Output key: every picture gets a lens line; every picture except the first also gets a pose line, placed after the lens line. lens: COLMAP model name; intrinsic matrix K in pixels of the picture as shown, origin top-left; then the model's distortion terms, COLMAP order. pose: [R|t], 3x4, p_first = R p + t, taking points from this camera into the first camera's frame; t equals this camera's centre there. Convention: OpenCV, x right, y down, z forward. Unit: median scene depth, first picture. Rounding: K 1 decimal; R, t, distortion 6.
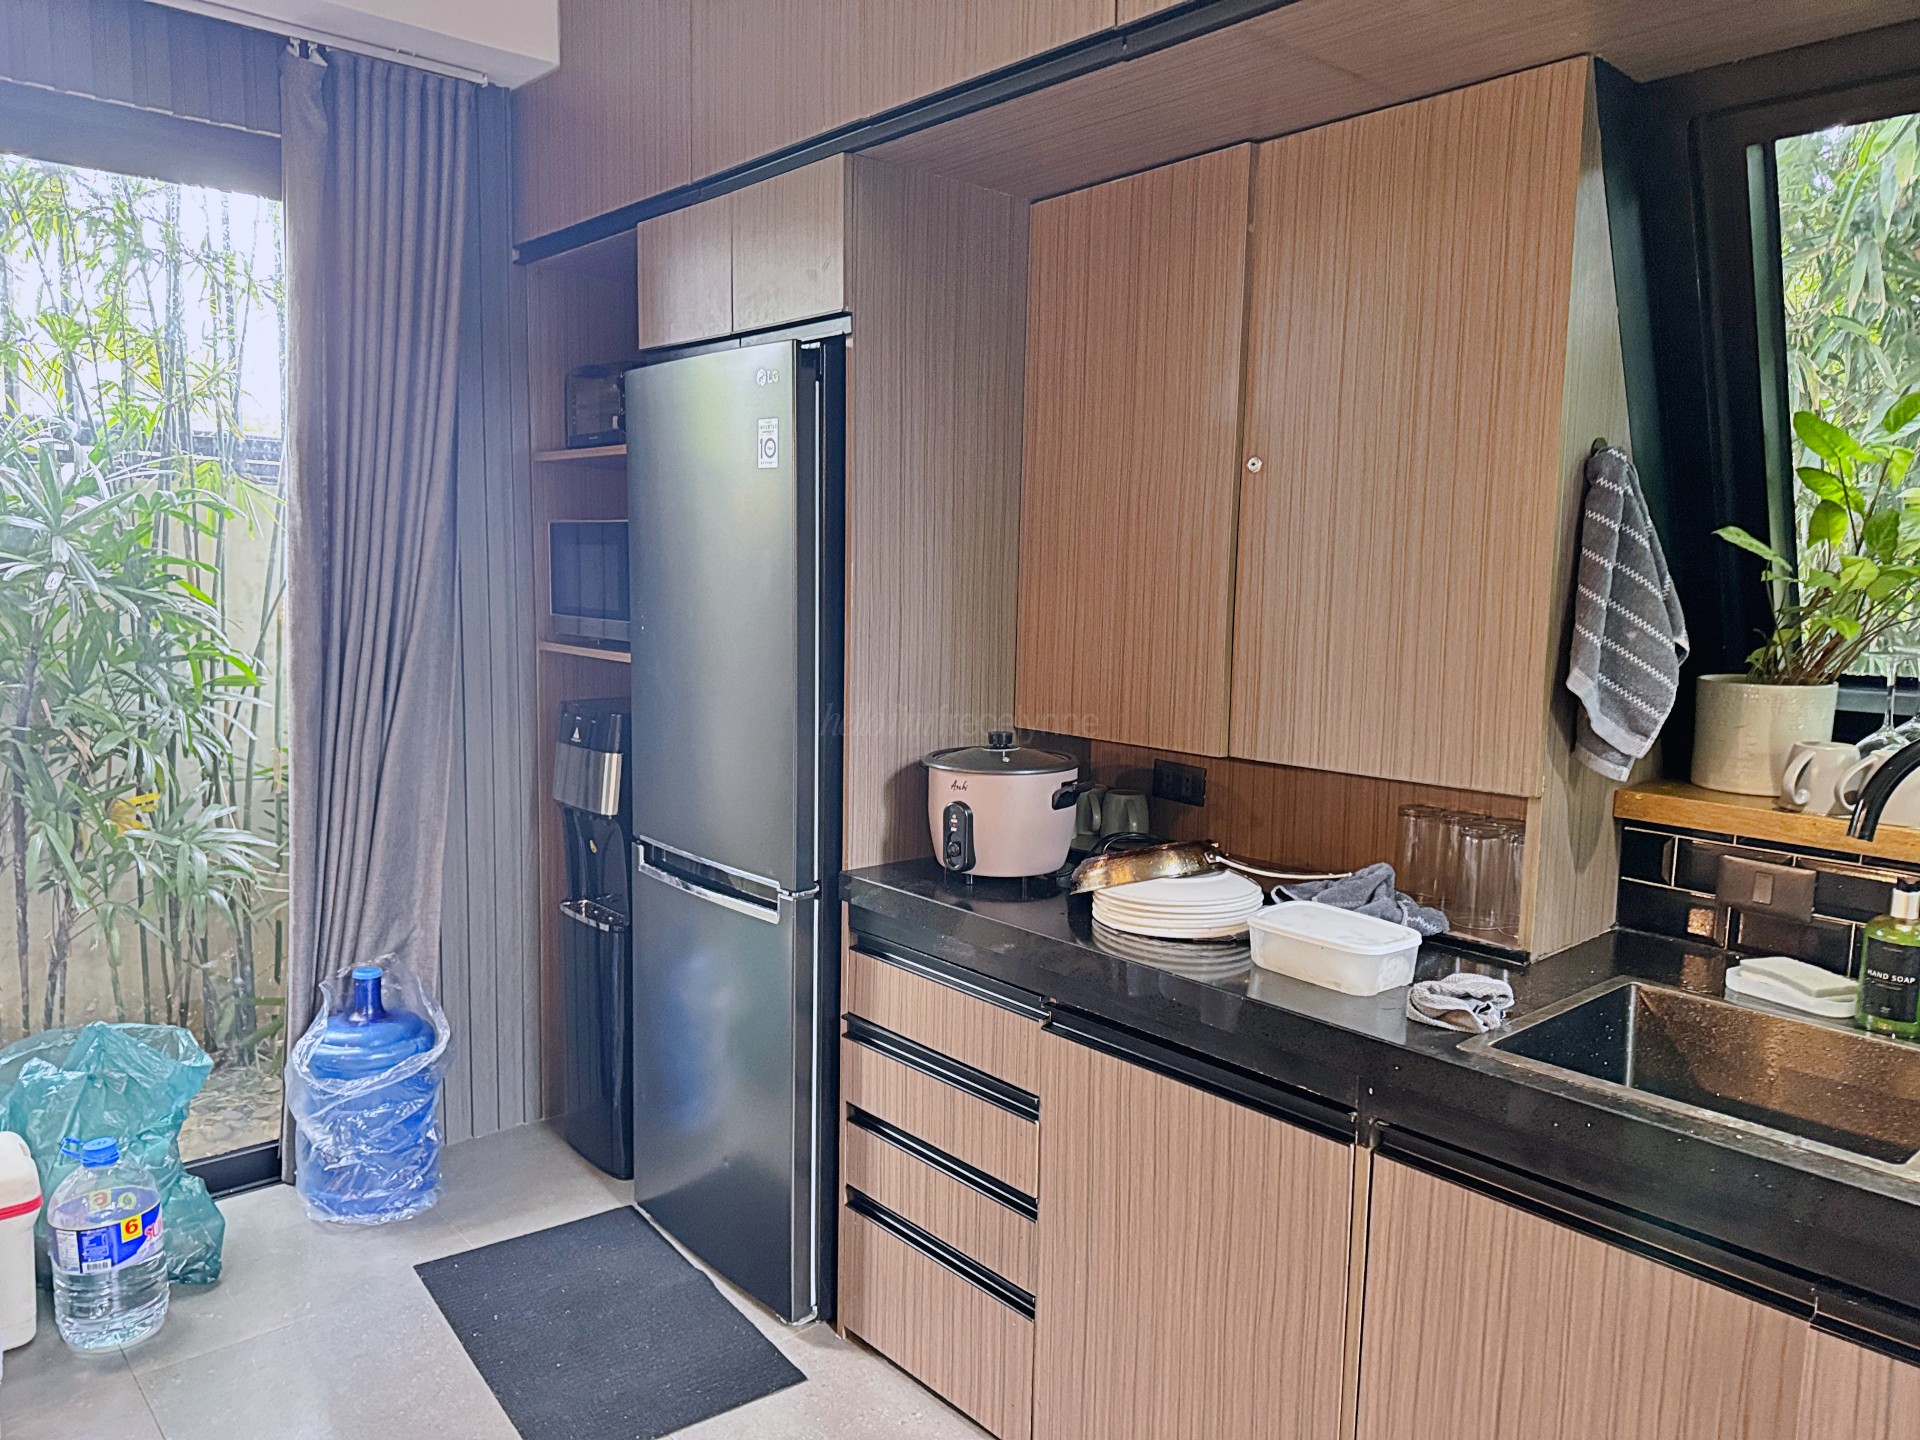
lens RADIAL K [[1357.9, 0, 960.0], [0, 1357.9, 720.0], [0, 0, 1]] dist [-0.008806, -0.004573]
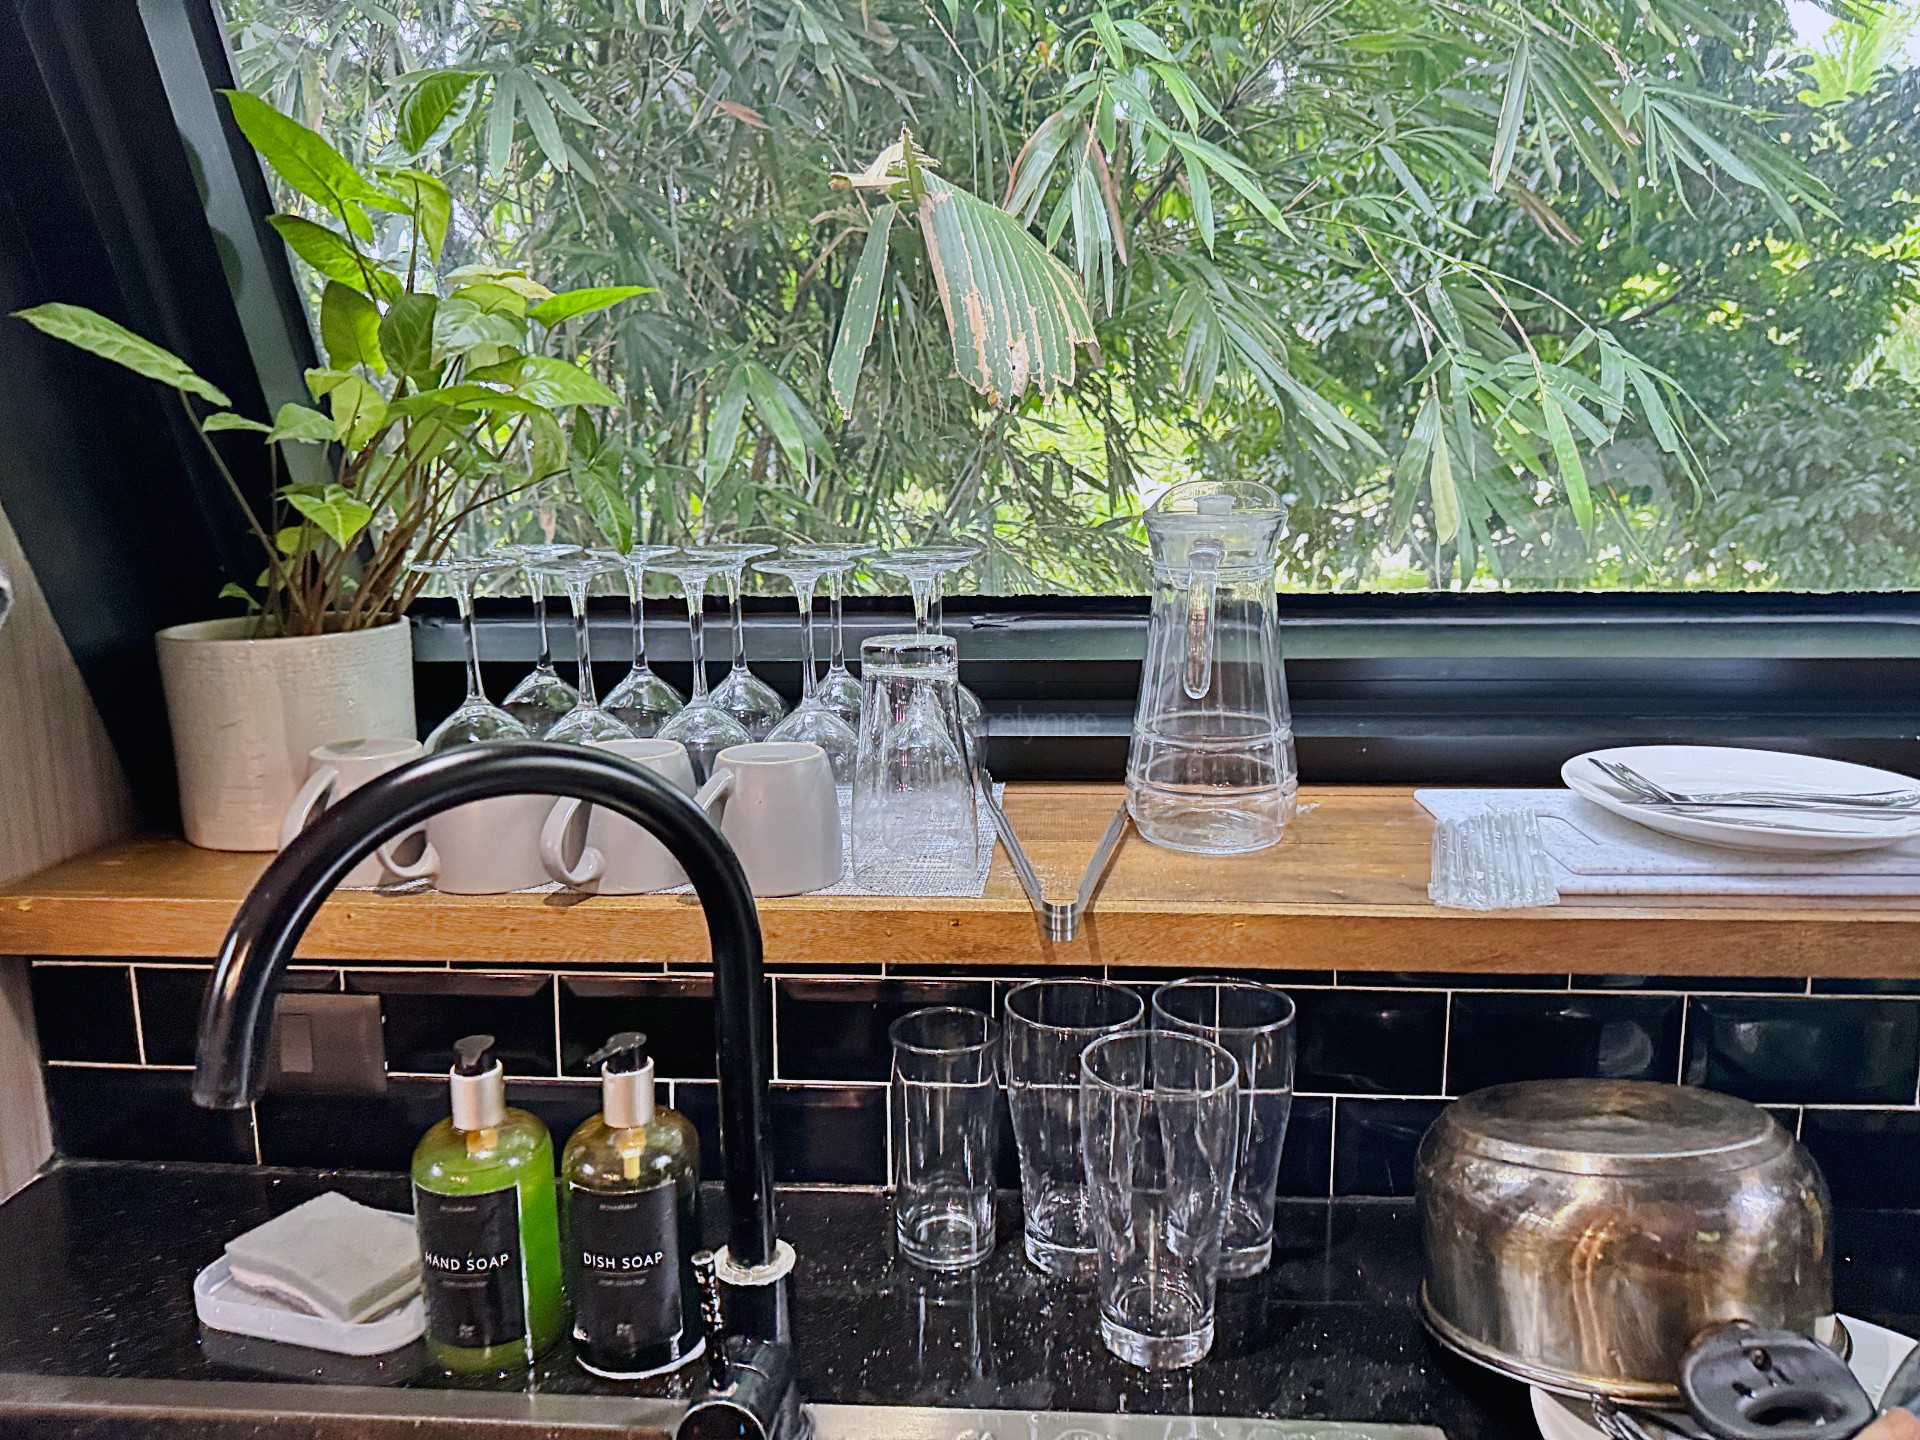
lens RADIAL K [[1357.9, 0, 960.0], [0, 1357.9, 720.0], [0, 0, 1]] dist [-0.008806, -0.004573]
pose [[0.717175, -0.158826, 0.678553, 0.698745], [0.111571, 0.987292, 0.113169, -0.039075], [-0.687904, -0.005456, 0.725782, 0.724378]]
